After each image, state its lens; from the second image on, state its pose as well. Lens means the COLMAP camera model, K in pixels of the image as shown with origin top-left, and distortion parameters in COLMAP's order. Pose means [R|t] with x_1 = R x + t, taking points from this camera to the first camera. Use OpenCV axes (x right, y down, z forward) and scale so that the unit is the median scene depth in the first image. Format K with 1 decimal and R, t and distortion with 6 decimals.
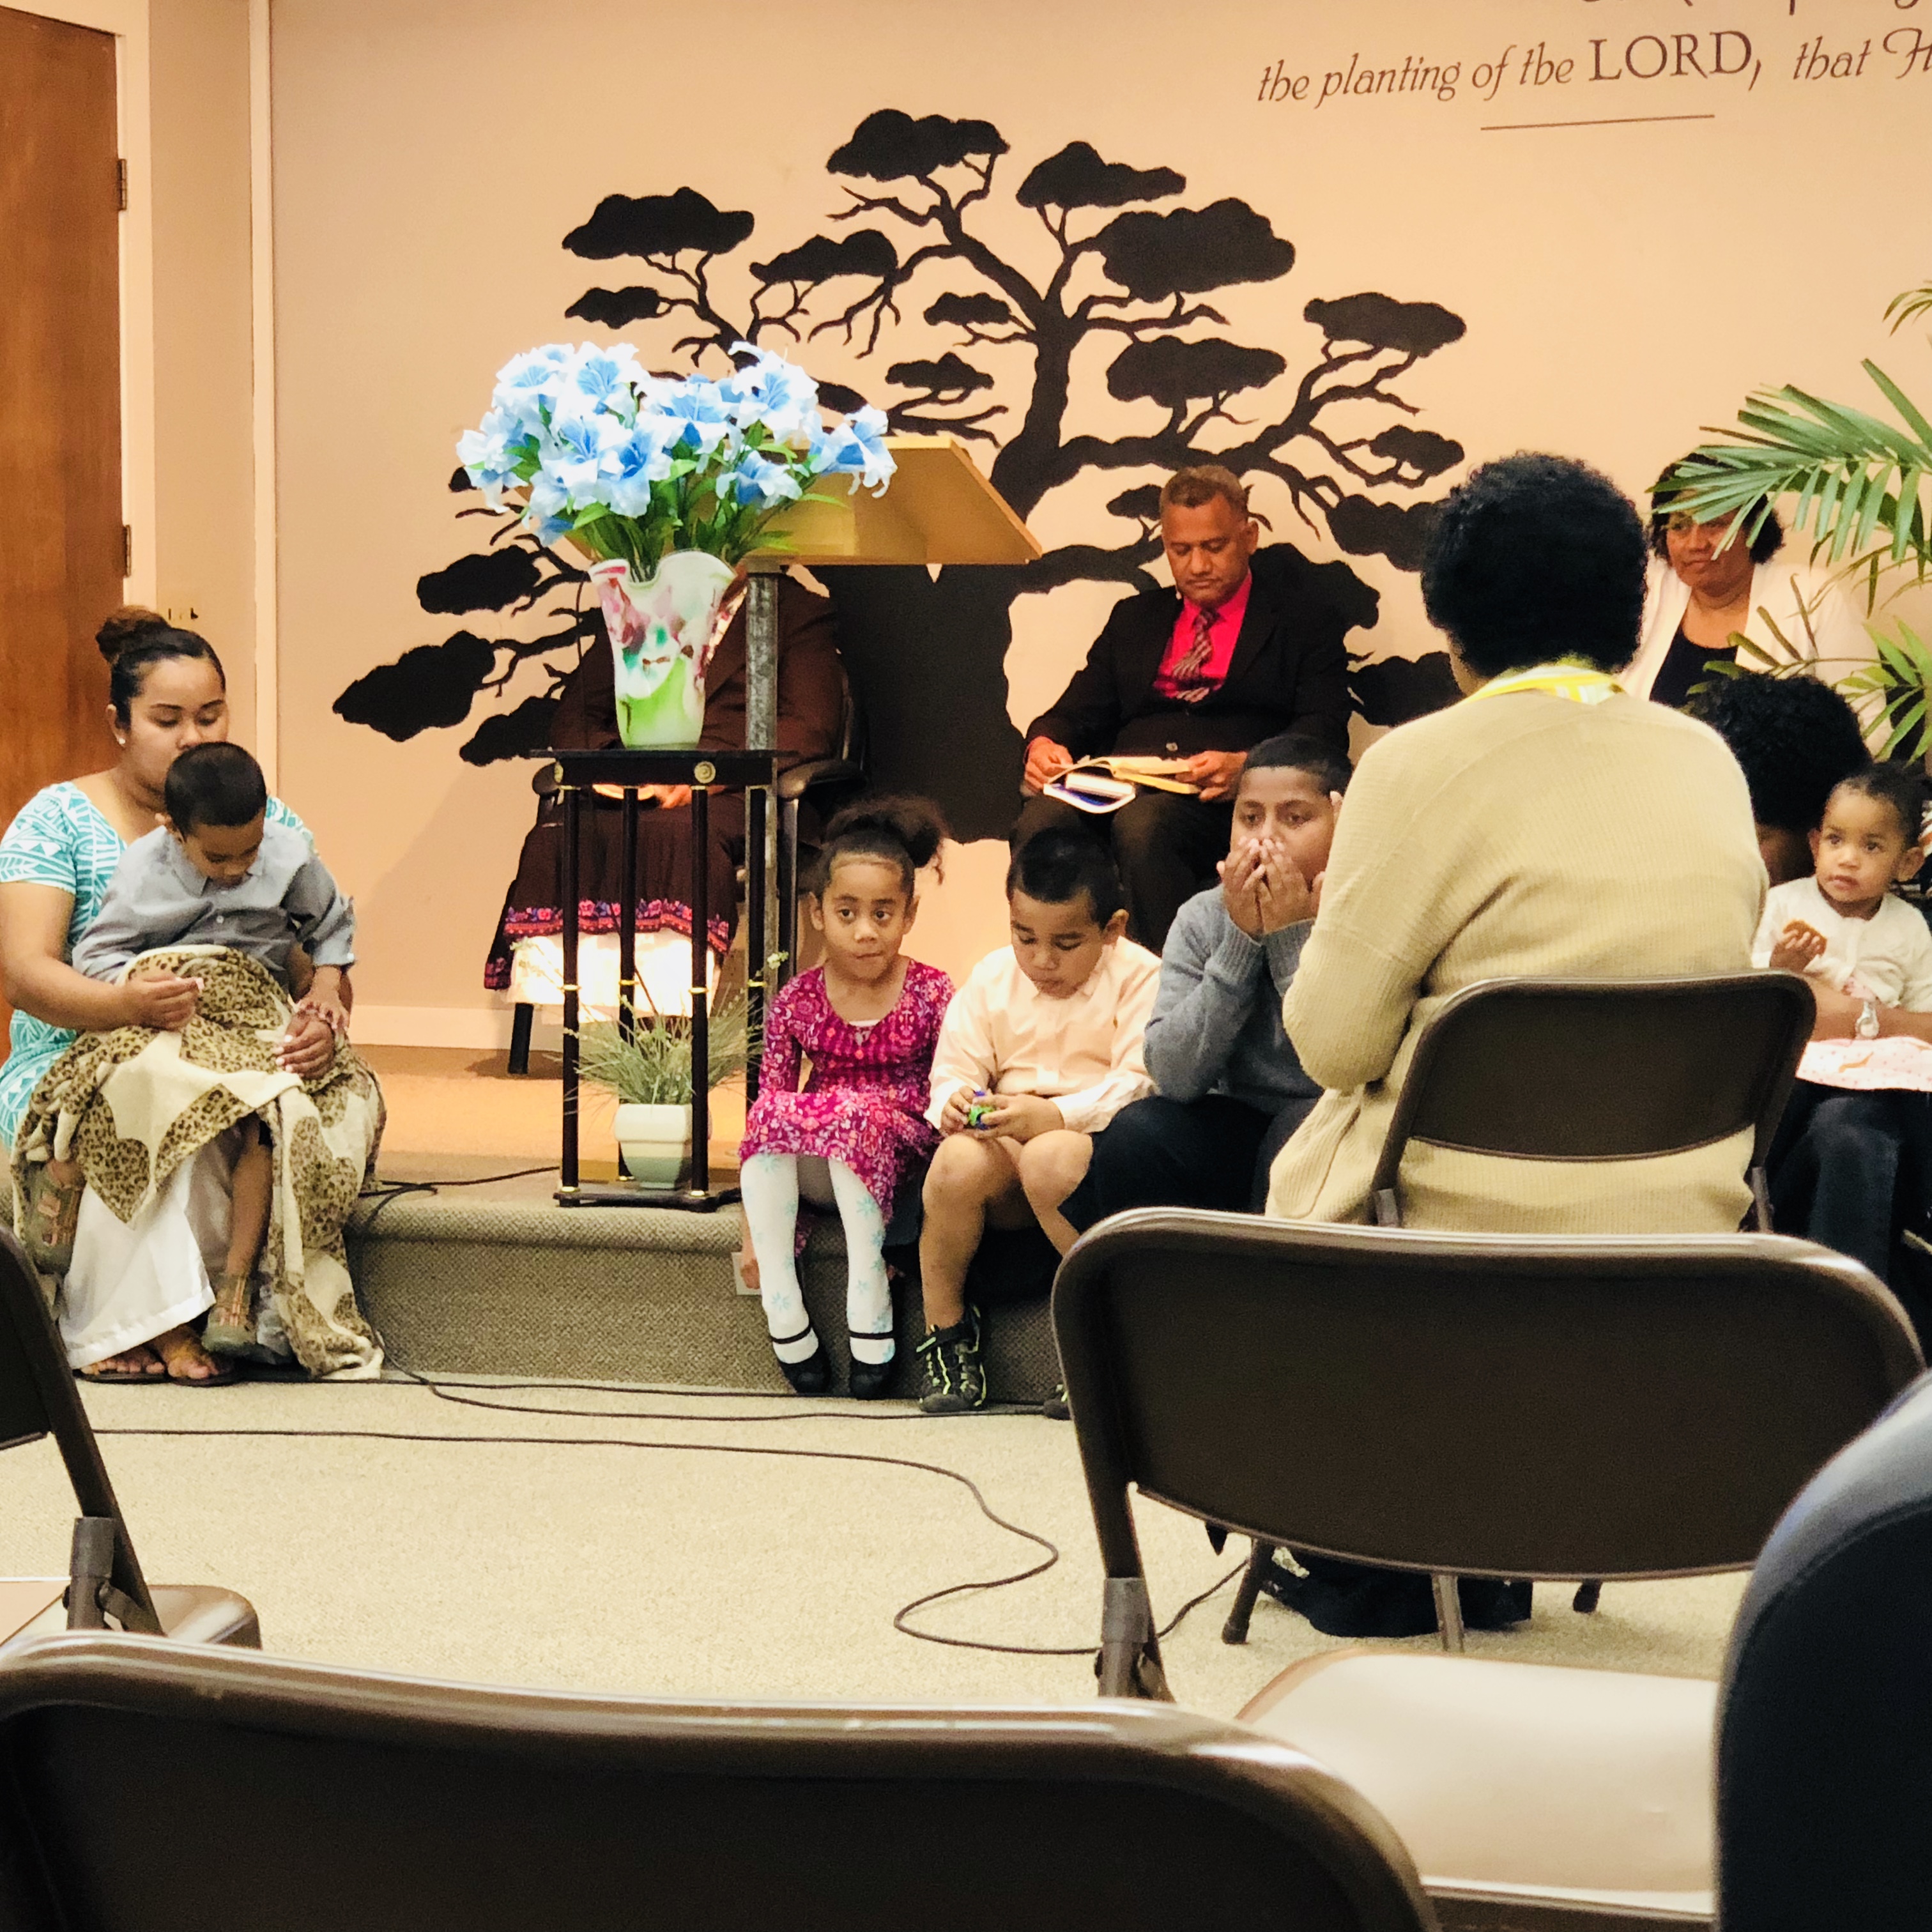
lens RADIAL K [[5077.2, 0, 966.0], [0, 5077.2, 966.0], [0, 0, 1]] dist [-0.148631, 2.775510]
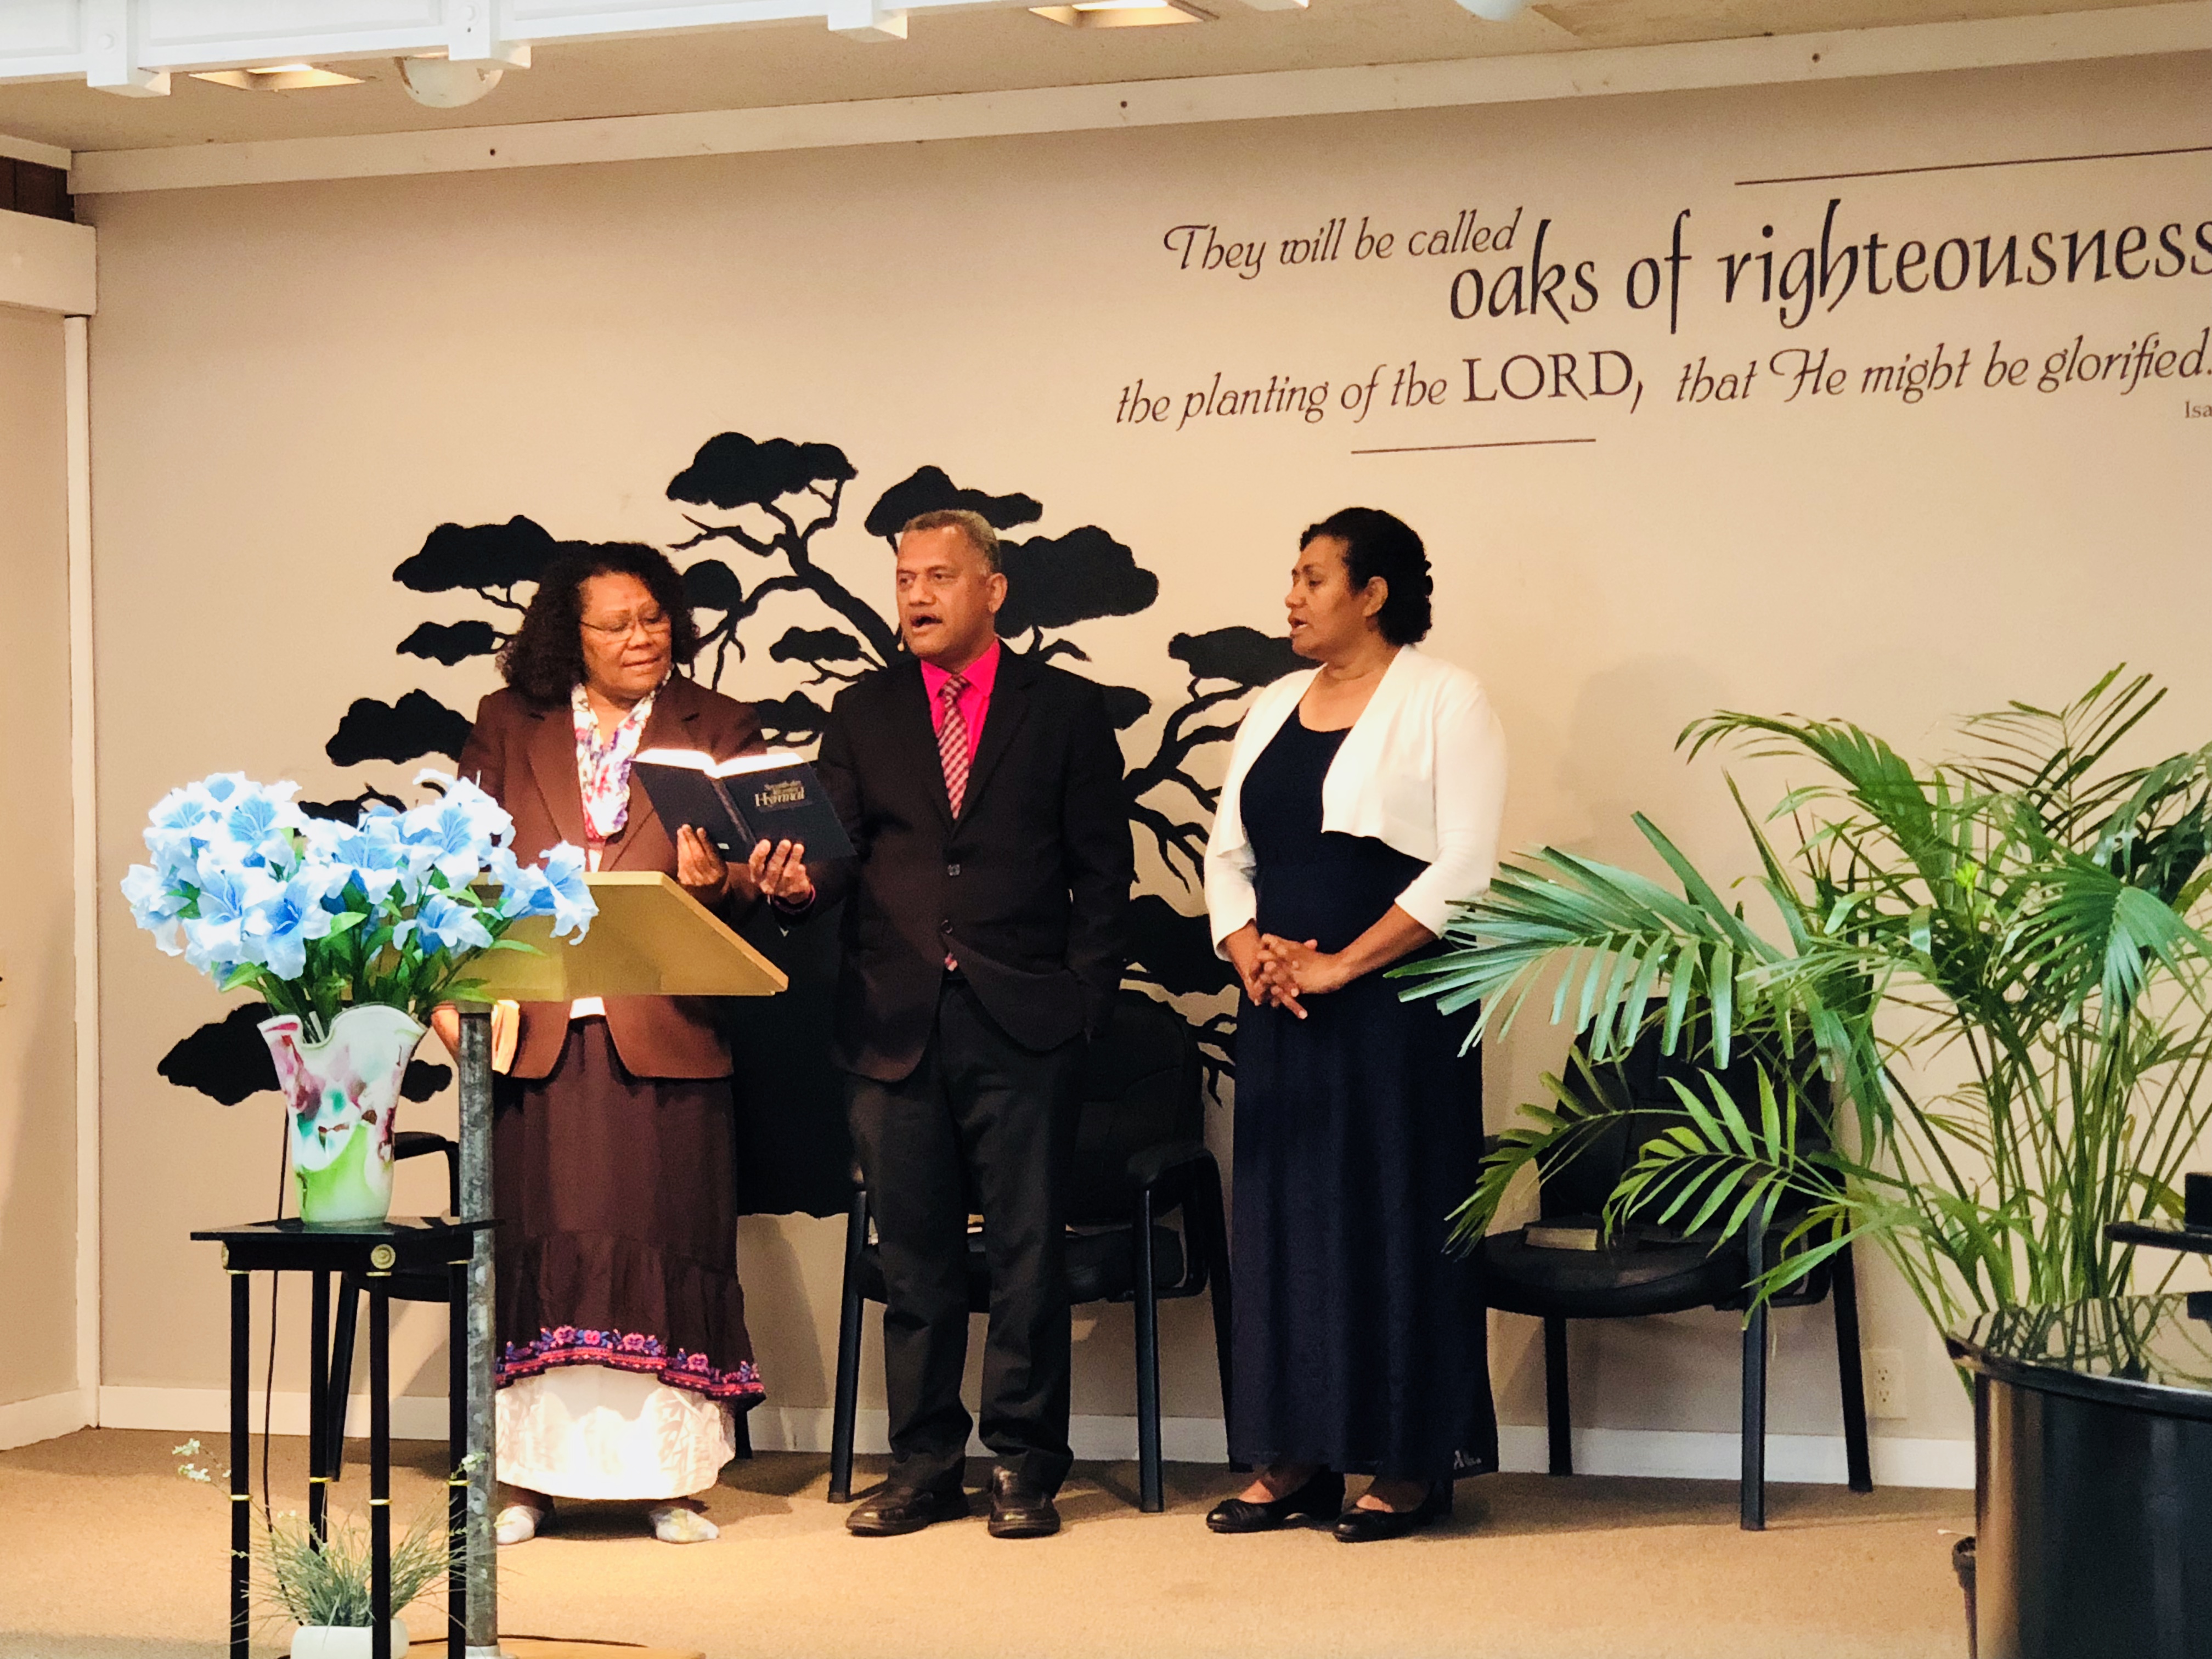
lens RADIAL K [[4975.4, 0, 1106.0], [0, 4975.4, 829.5], [0, 0, 1]] dist [-0.196638, 3.392531]
pose [[0.999898, -0.014115, -0.002317, 0.056689], [0.013968, 0.998412, -0.054578, -0.045999], [0.003084, 0.054540, 0.998507, 0.090548]]
